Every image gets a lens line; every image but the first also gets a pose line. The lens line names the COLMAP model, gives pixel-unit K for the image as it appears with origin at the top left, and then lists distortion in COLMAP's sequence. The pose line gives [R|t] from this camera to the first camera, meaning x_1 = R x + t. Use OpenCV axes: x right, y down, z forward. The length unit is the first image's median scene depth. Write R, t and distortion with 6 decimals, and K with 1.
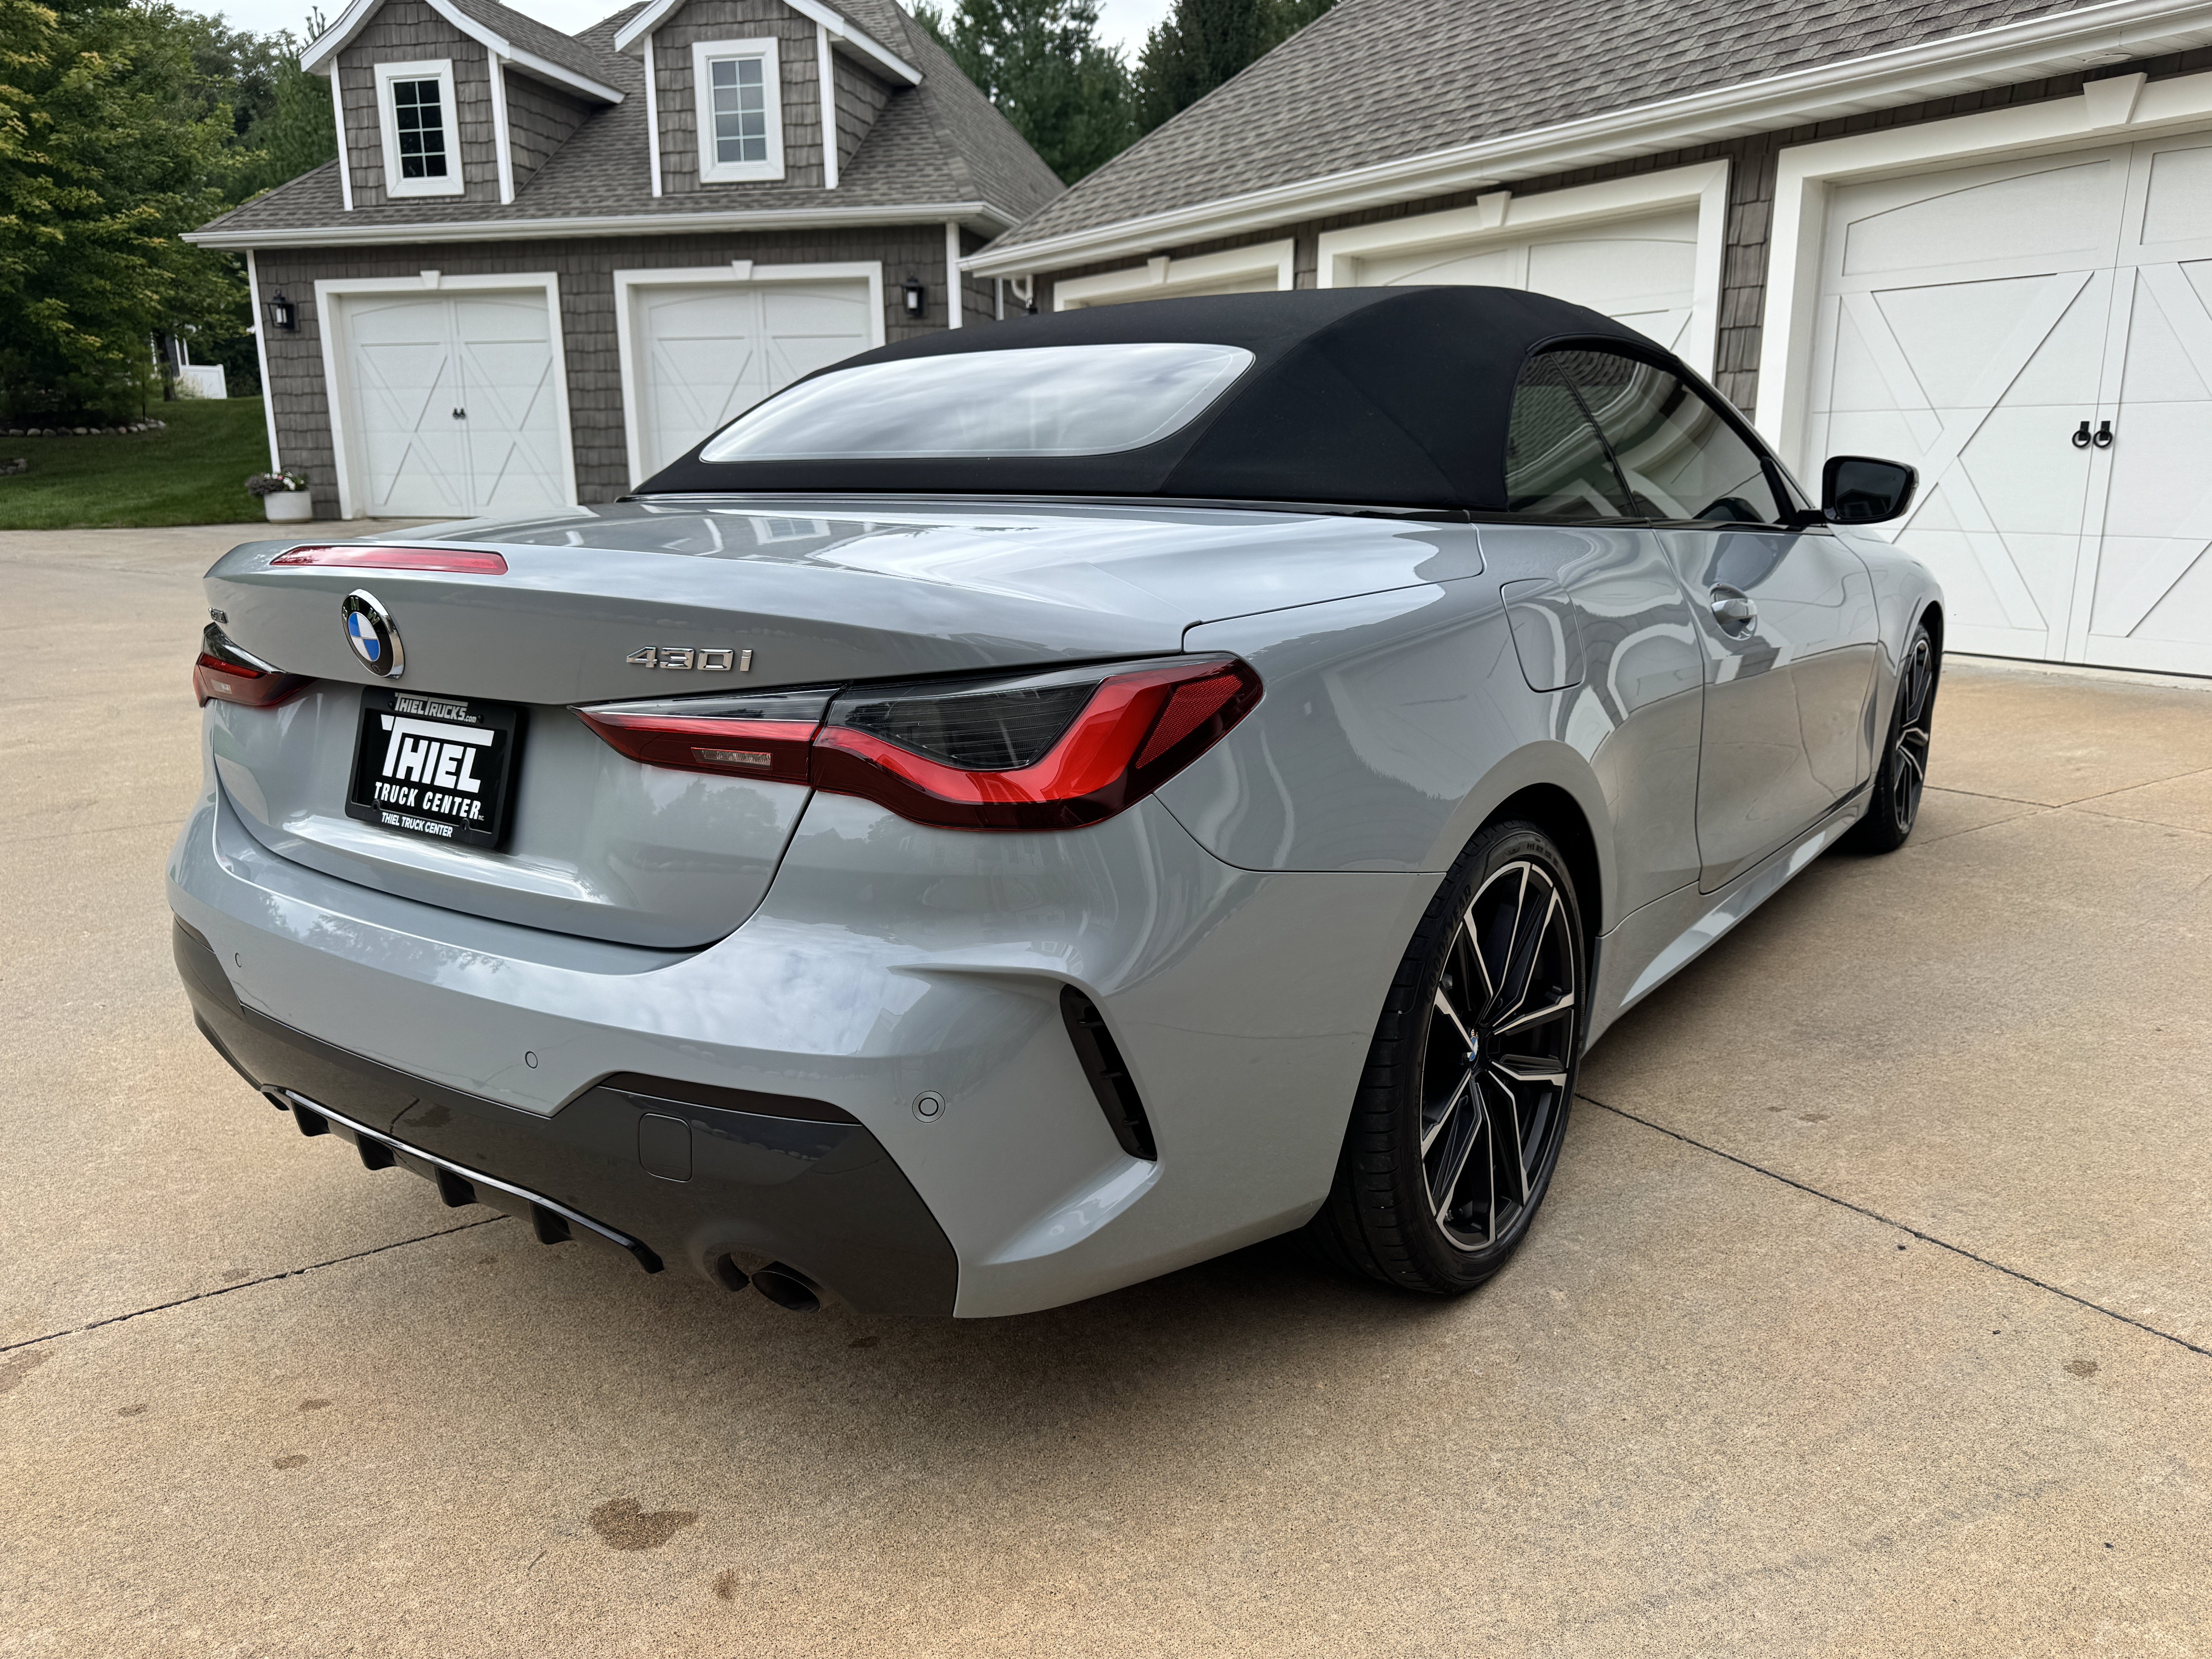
lens RADIAL K [[1591.0, 0, 1106.6], [0, 1591.0, 836.8], [0, 0, 1]] dist [0.002415, 0.000306]
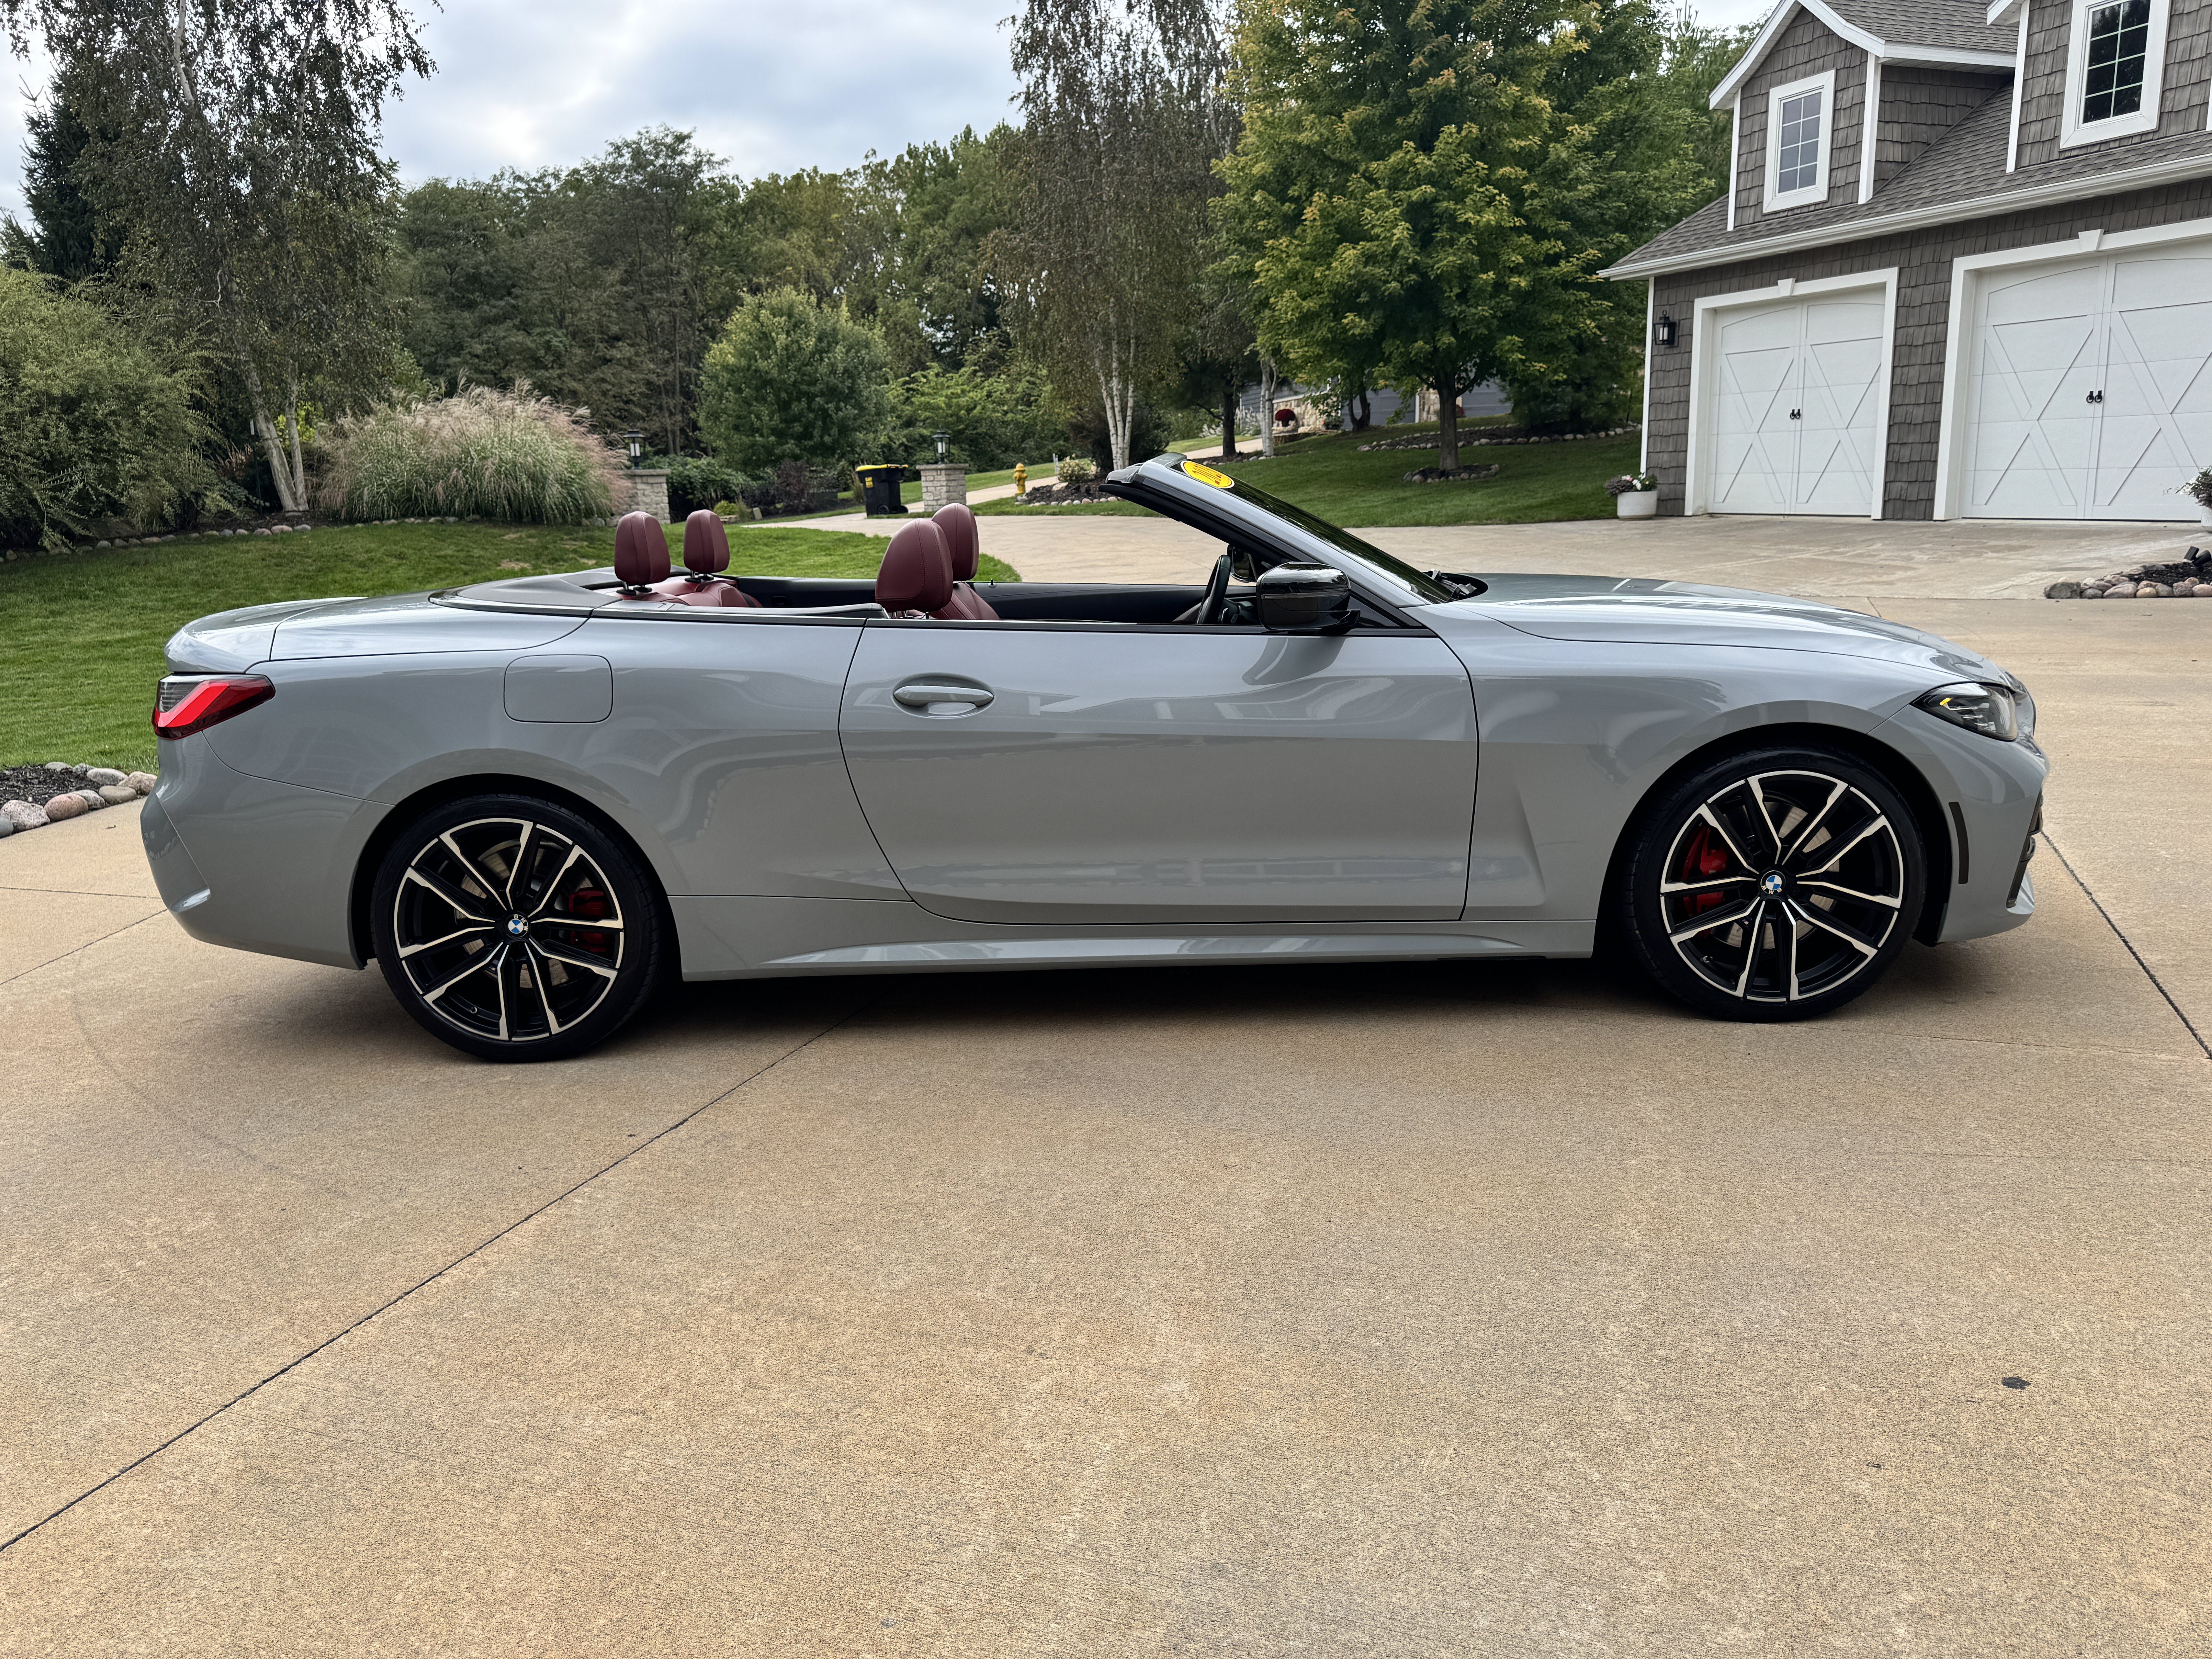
lens RADIAL K [[1588.9, 0, 1102.0], [0, 1588.9, 815.5], [0, 0, 1]] dist [0.009430, -0.006000]
pose [[0.567927, 0.160256, -0.807327, 0.340109], [-0.159039, 0.983744, 0.083396, -0.039126], [0.807568, 0.081034, 0.584182, 0.087860]]
